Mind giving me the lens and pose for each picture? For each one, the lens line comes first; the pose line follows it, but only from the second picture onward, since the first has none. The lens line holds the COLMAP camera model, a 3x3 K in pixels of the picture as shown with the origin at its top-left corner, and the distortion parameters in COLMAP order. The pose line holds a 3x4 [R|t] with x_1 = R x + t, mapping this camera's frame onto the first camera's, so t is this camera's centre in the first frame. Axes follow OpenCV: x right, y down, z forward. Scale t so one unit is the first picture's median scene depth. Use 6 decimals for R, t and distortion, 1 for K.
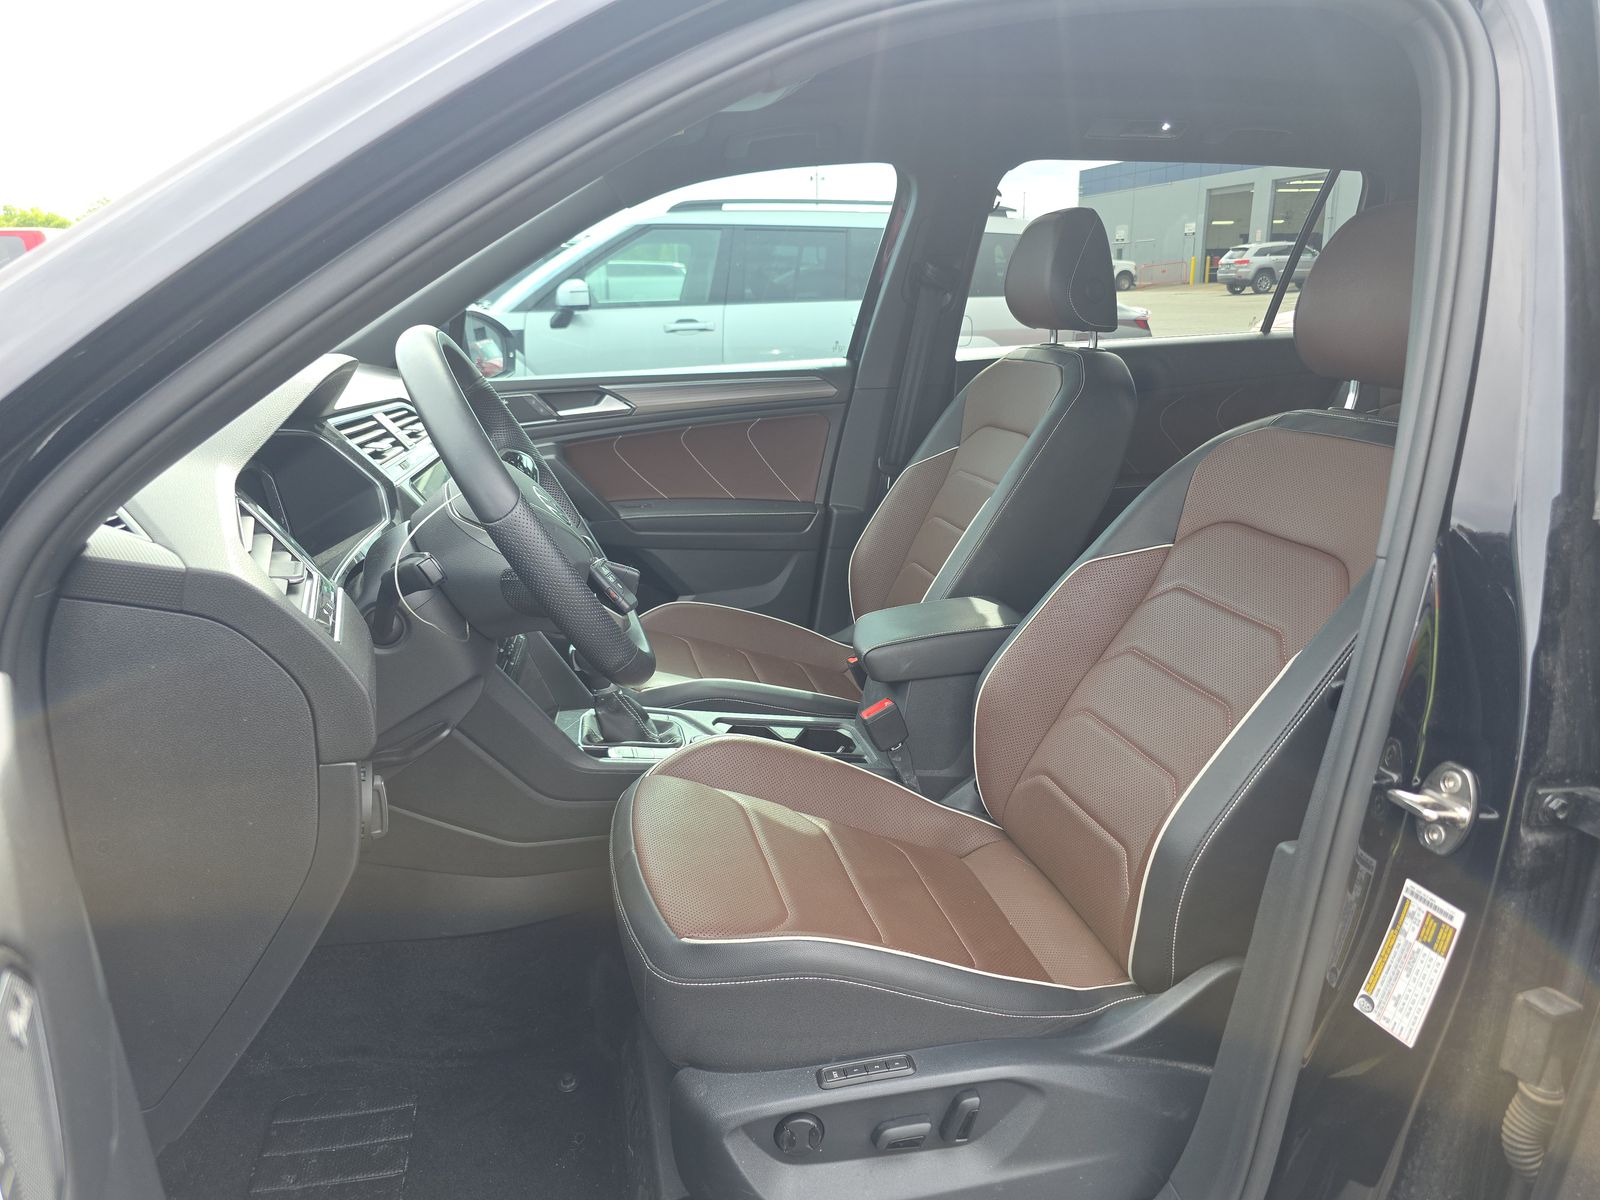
lens RADIAL K [[1060.6, 0, 801.3], [0, 1060.6, 607.0], [0, 0, 1]] dist [0.011412, -0.019151]
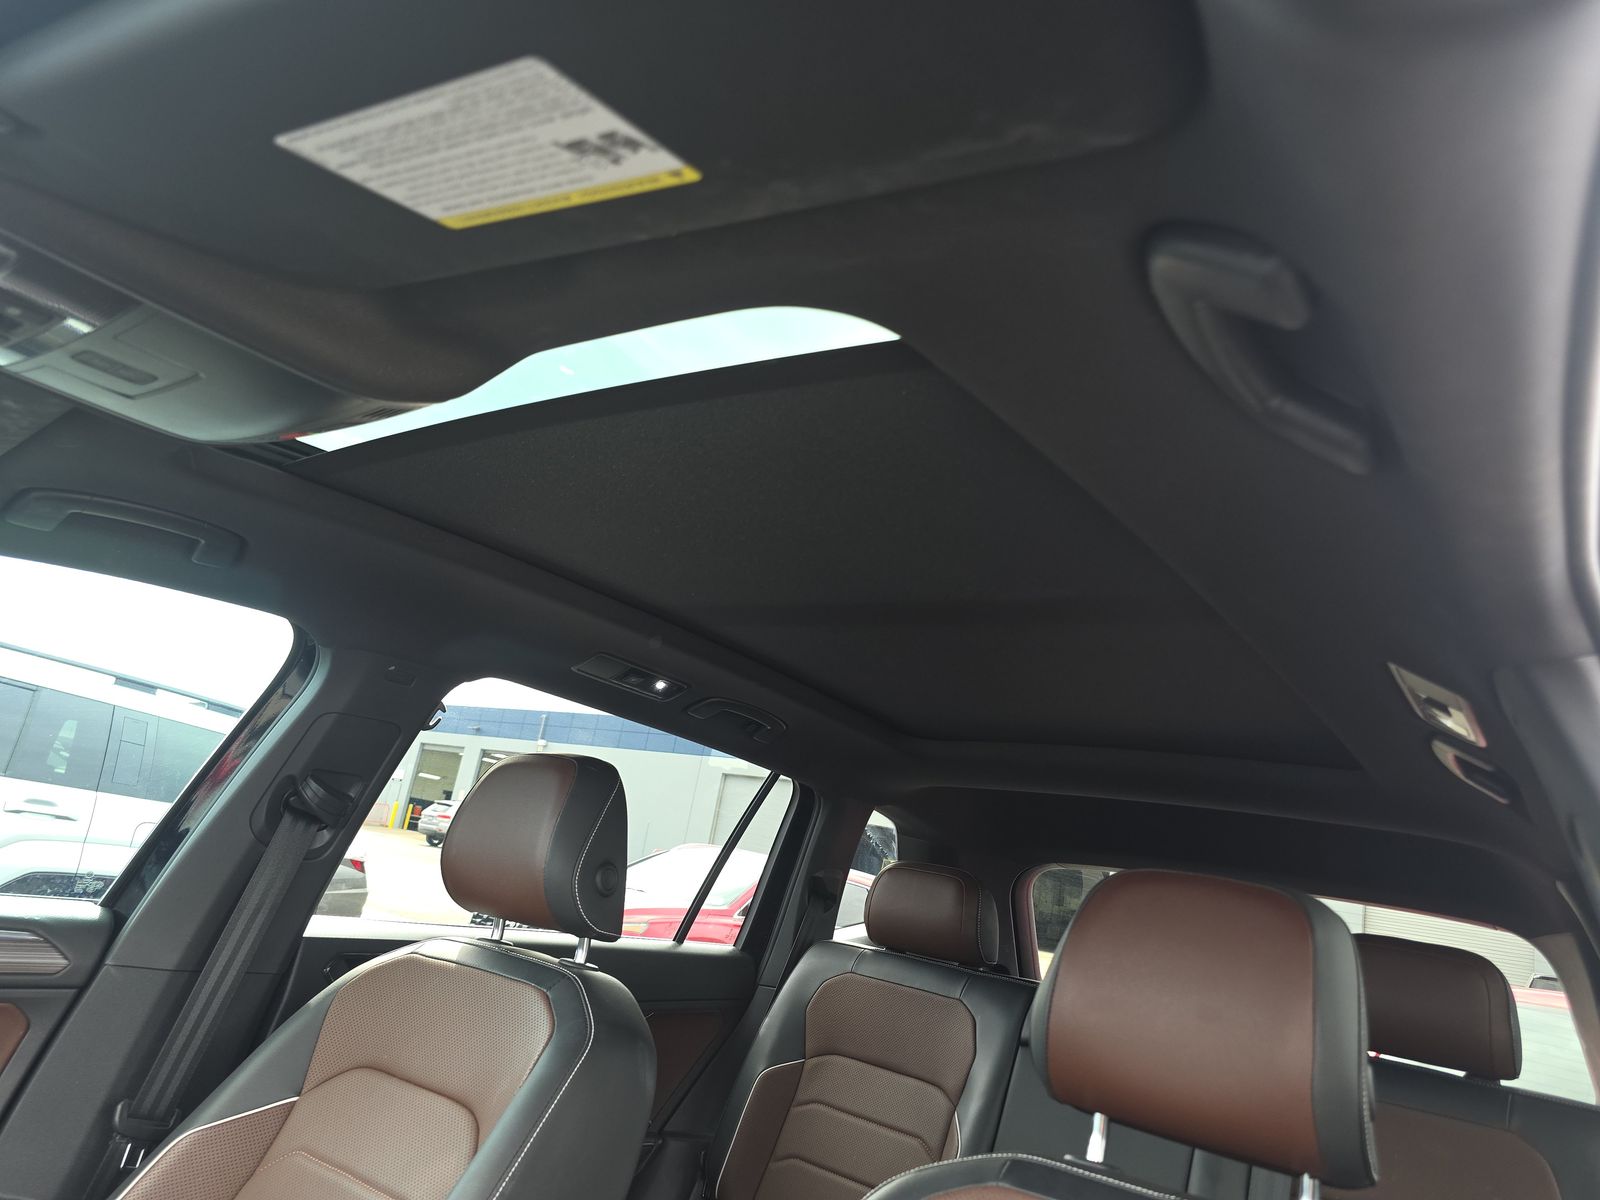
lens RADIAL K [[1060.6, 0, 800.3], [0, 1060.6, 602.8], [0, 0, 1]] dist [0.011412, -0.019151]
pose [[0.745686, 0.313124, 0.588137, -0.063818], [0.010997, 0.876791, -0.480746, -0.099798], [-0.666207, 0.364954, 0.650367, 0.325467]]
